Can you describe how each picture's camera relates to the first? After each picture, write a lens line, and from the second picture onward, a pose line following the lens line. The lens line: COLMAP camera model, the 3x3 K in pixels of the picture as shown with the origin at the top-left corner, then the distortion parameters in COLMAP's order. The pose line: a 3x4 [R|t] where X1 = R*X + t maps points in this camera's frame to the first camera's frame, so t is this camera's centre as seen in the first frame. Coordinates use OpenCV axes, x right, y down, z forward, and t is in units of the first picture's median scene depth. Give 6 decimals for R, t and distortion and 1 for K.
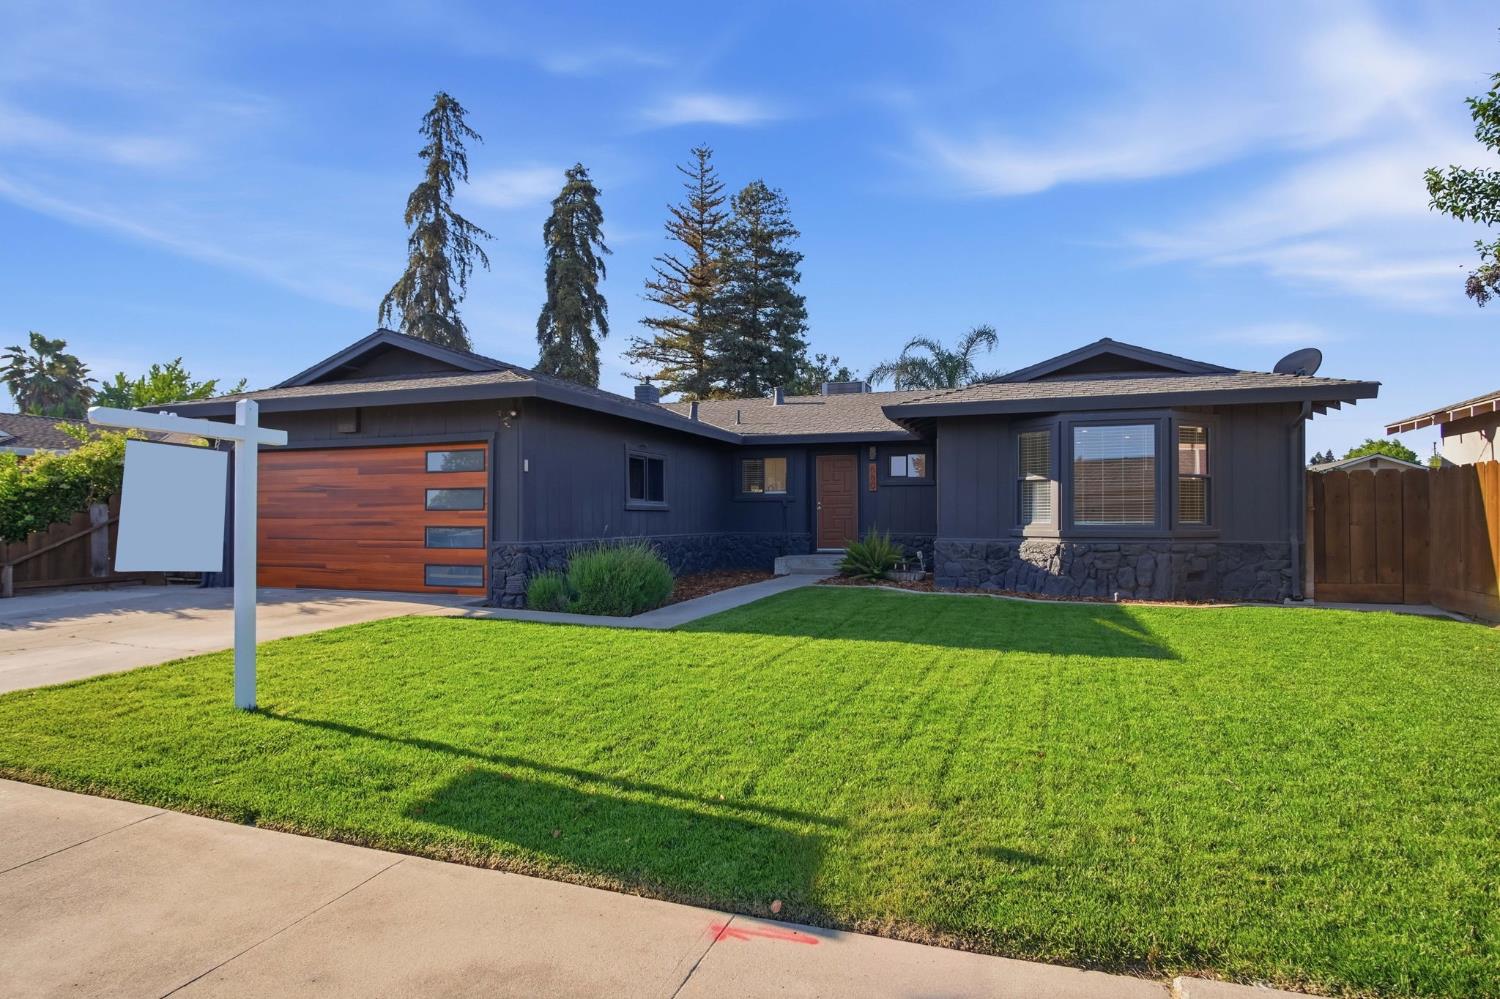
lens RADIAL K [[804.8, 0, 754.0], [0, 804.8, 510.9], [0, 0, 1]] dist [-0.026795, 0.003563]
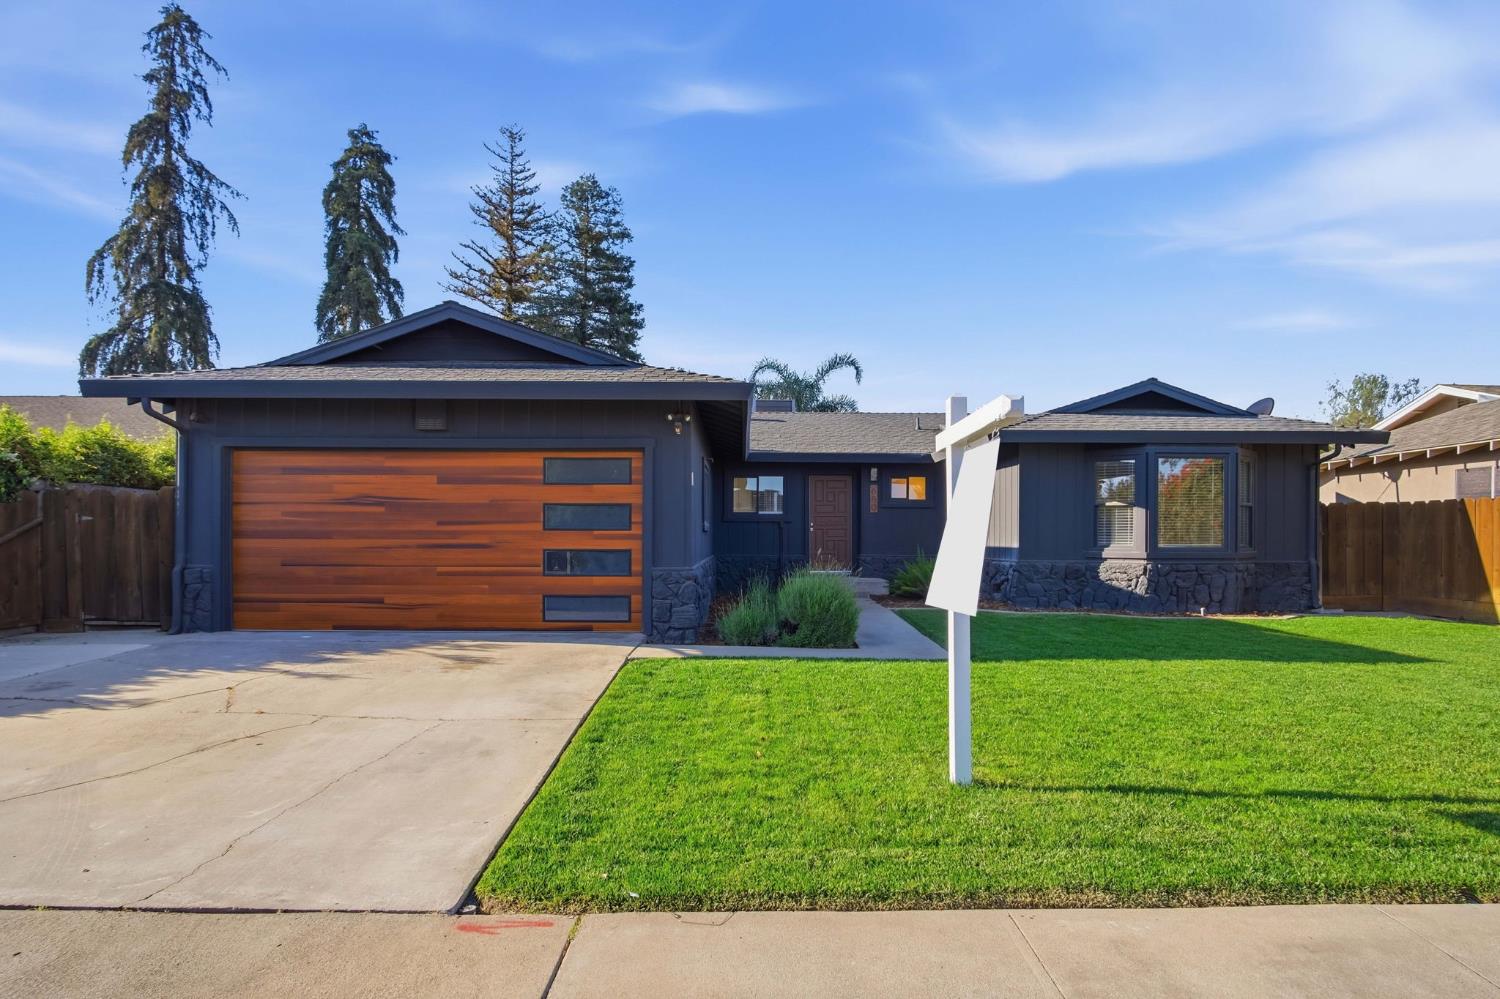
lens RADIAL K [[804.8, 0, 739.7], [0, 804.8, 555.0], [0, 0, 1]] dist [-0.026795, 0.003563]
pose [[0.940464, -0.003797, 0.339872, -0.334369], [-0.008052, 0.999408, 0.033447, -0.002724], [-0.339798, -0.034192, 0.939877, 0.106831]]
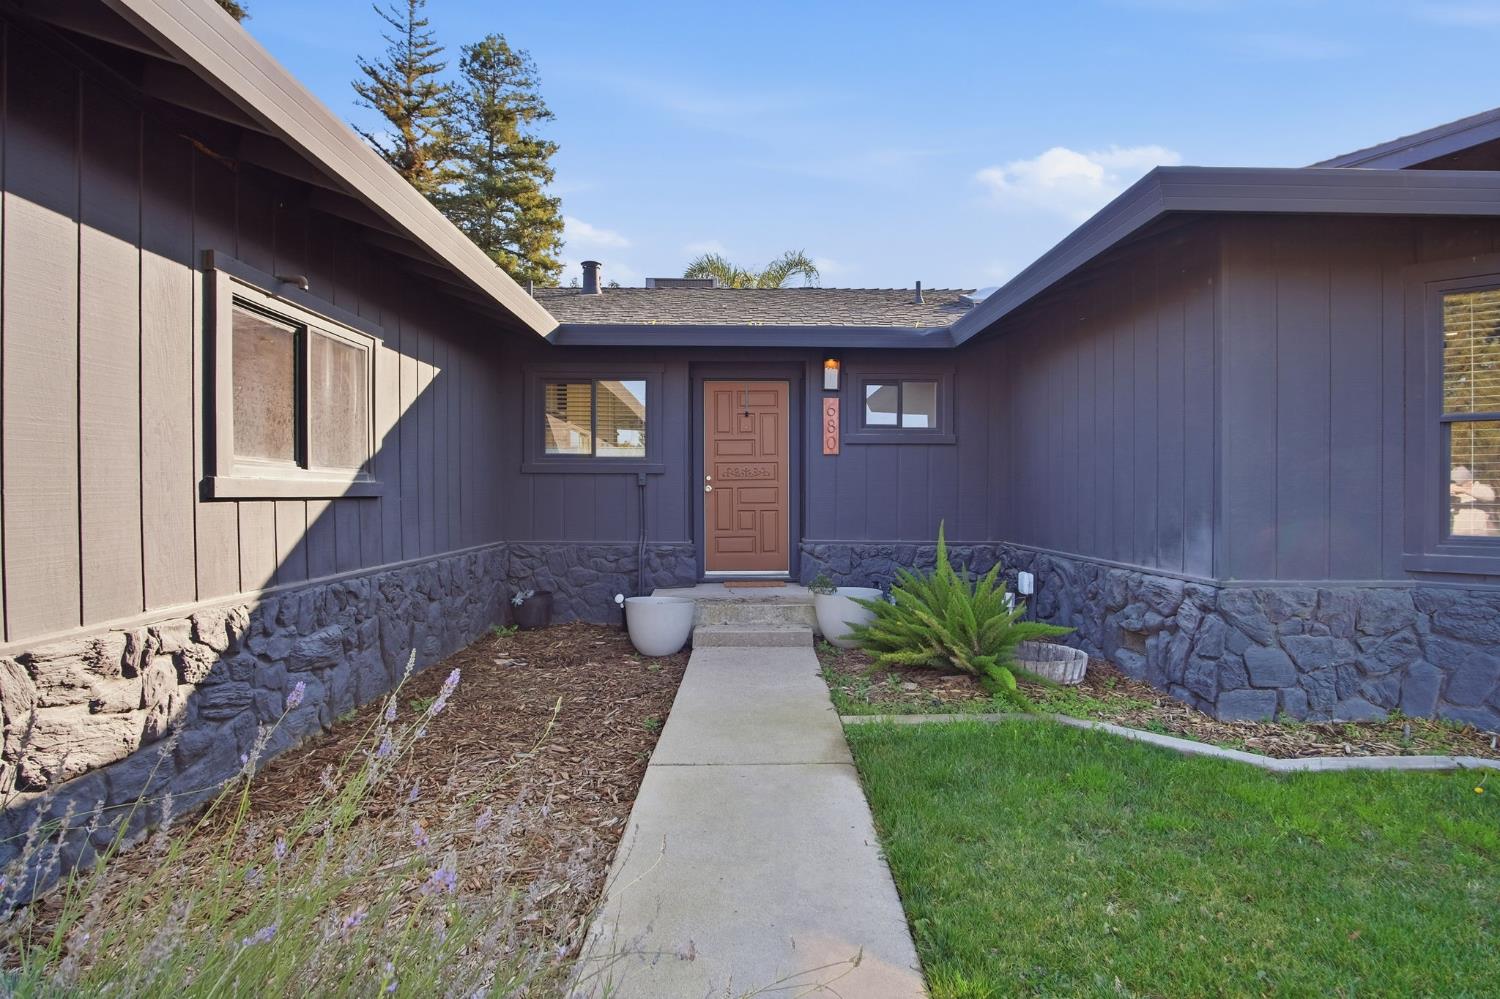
lens RADIAL K [[804.8, 0, 747.7], [0, 804.8, 488.5], [0, 0, 1]] dist [-0.026795, 0.003563]
pose [[0.938113, 0.003077, 0.346316, -0.066508], [-0.003997, 0.999990, 0.001942, -0.004265], [-0.346307, -0.003206, 0.938116, 0.534847]]
